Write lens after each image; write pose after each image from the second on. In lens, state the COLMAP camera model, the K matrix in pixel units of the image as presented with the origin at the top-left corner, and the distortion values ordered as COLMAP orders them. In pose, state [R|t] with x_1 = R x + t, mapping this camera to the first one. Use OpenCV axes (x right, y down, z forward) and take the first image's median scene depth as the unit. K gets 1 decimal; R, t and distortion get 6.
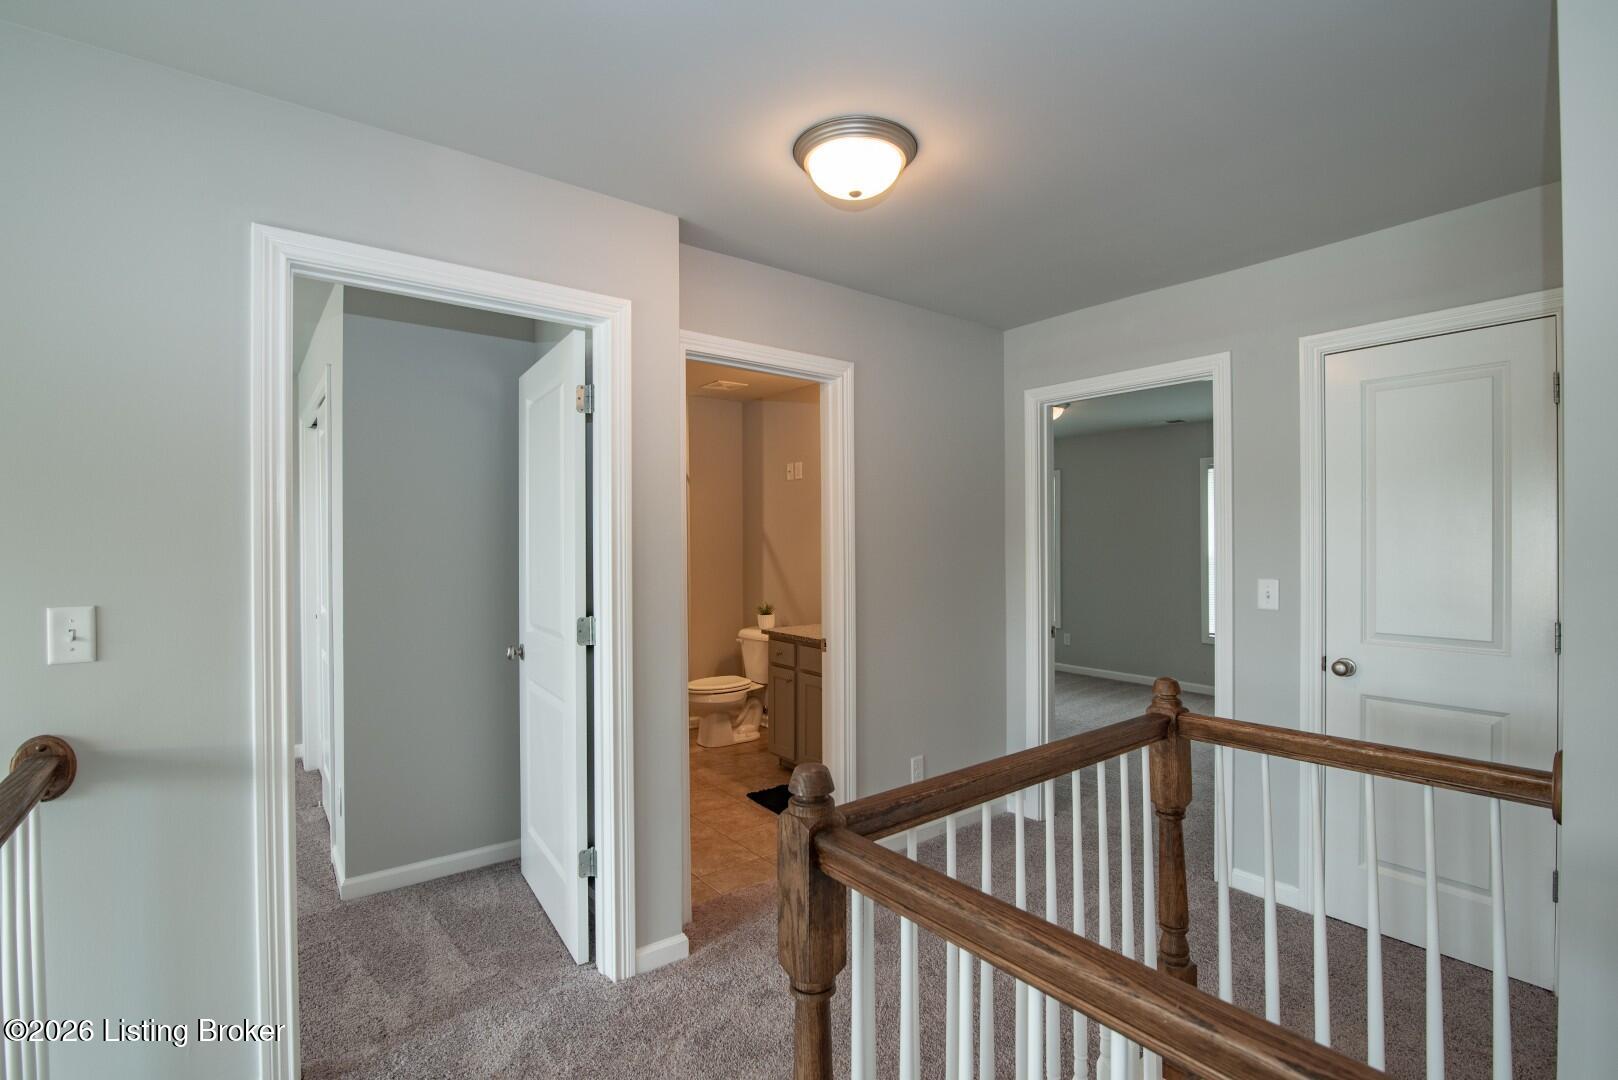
lens RADIAL K [[771.3, 0, 808.4], [0, 771.3, 547.0], [0, 0, 1]] dist [0.001384, 0.000204]
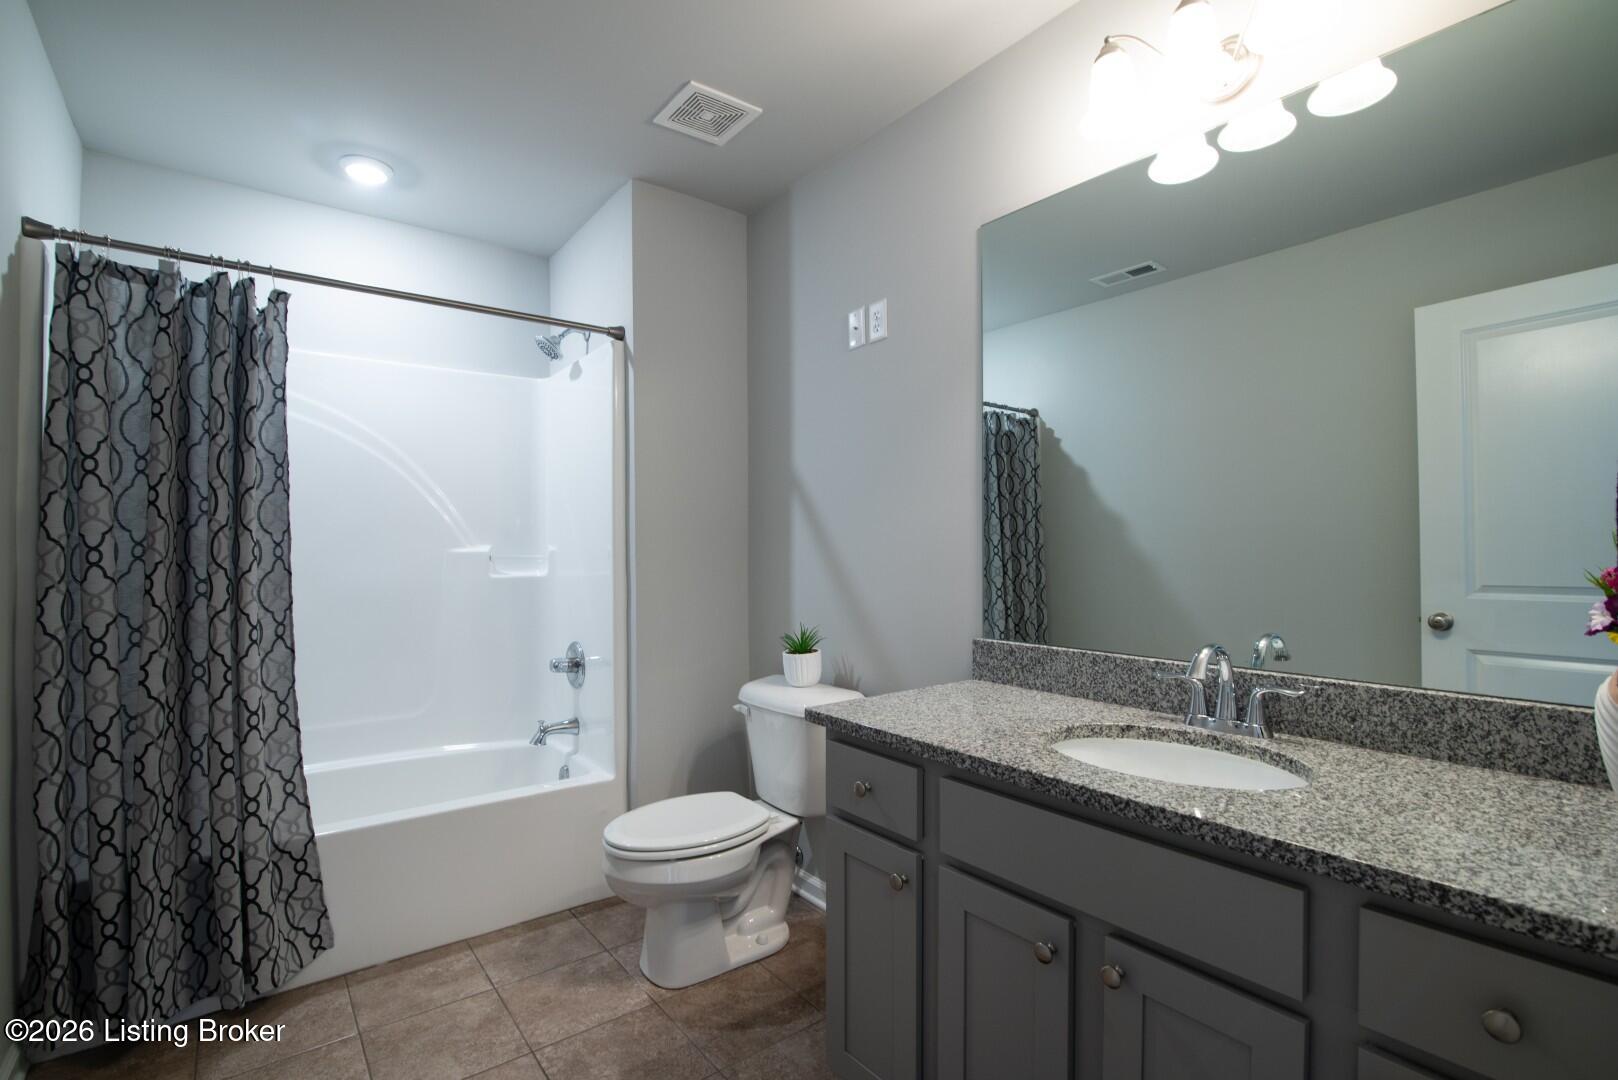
lens RADIAL K [[771.3, 0, 808.4], [0, 771.3, 547.0], [0, 0, 1]] dist [0.001384, 0.000204]
pose [[0.999999, -0.001282, -0.000222, -0.051244], [0.001279, 0.999931, -0.011715, 0.032714], [0.000237, 0.011715, 0.999931, 0.562397]]
